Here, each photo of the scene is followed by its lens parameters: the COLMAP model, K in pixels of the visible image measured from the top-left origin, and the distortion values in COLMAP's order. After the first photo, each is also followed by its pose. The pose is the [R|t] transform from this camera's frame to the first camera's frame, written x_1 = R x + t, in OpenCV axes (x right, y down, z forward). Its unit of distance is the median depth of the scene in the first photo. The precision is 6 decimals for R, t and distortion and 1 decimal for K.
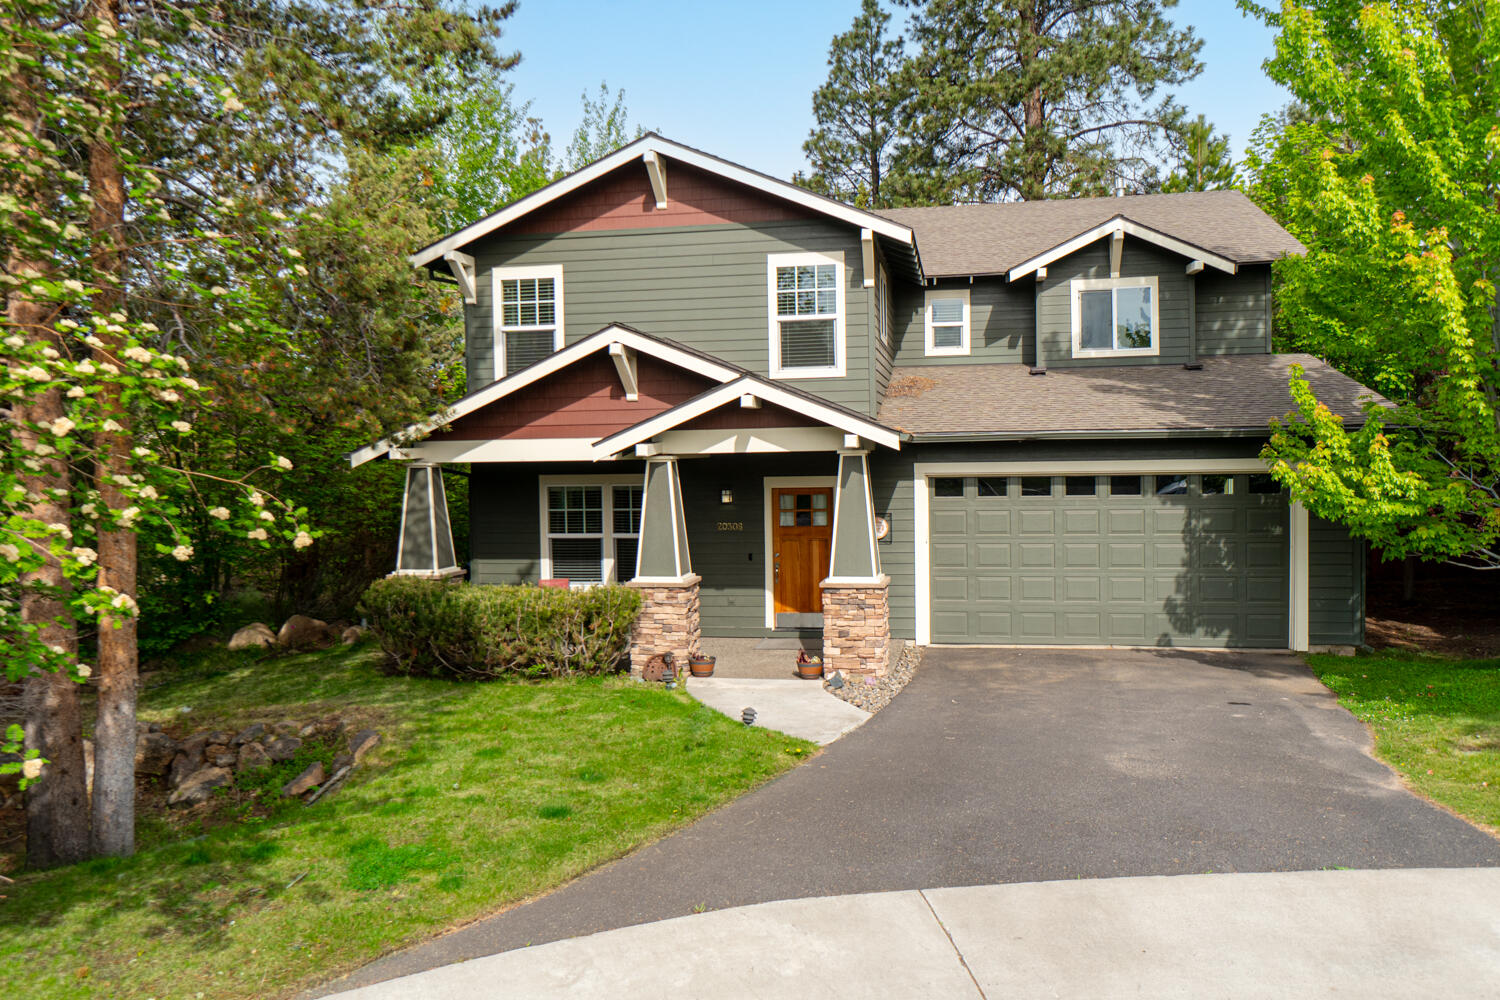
lens RADIAL K [[1135.0, 0, 750.0], [0, 1135.0, 500.0], [0, 0, 1]] dist [-0.005506, 0.001042]
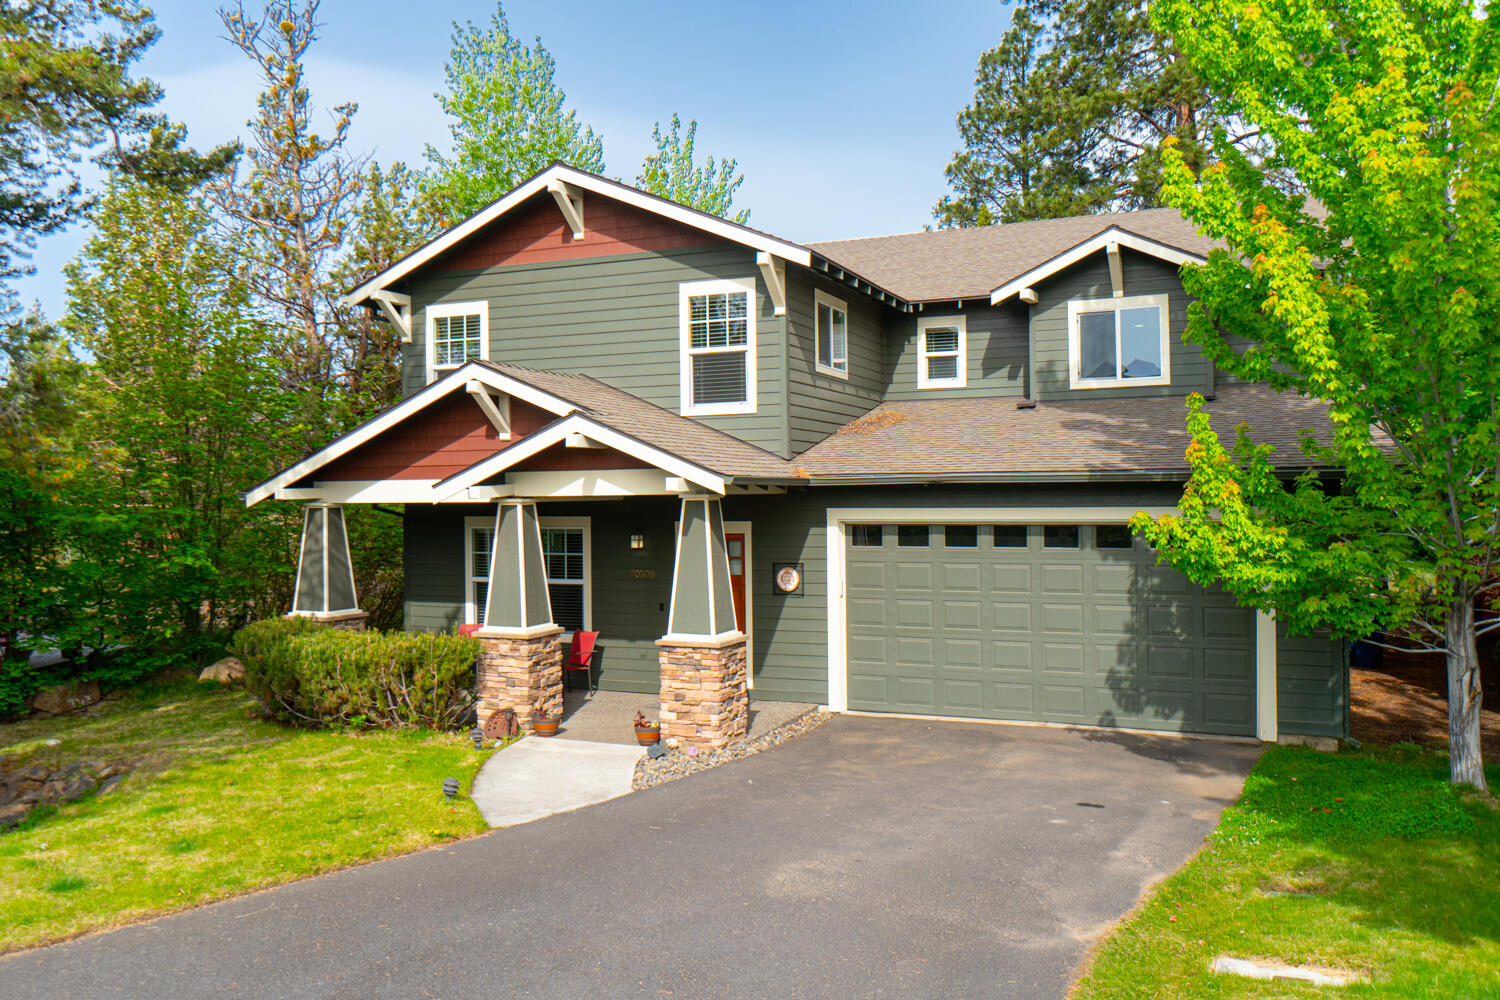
lens RADIAL K [[1152.7, 0, 750.0], [0, 1152.7, 500.0], [0, 0, 1]] dist [-0.008256, -0.000772]
pose [[0.976541, 0.008136, -0.215179, 0.282422], [-0.015068, 0.999418, -0.030595, -0.010059], [0.214805, 0.033119, 0.976095, 0.093168]]
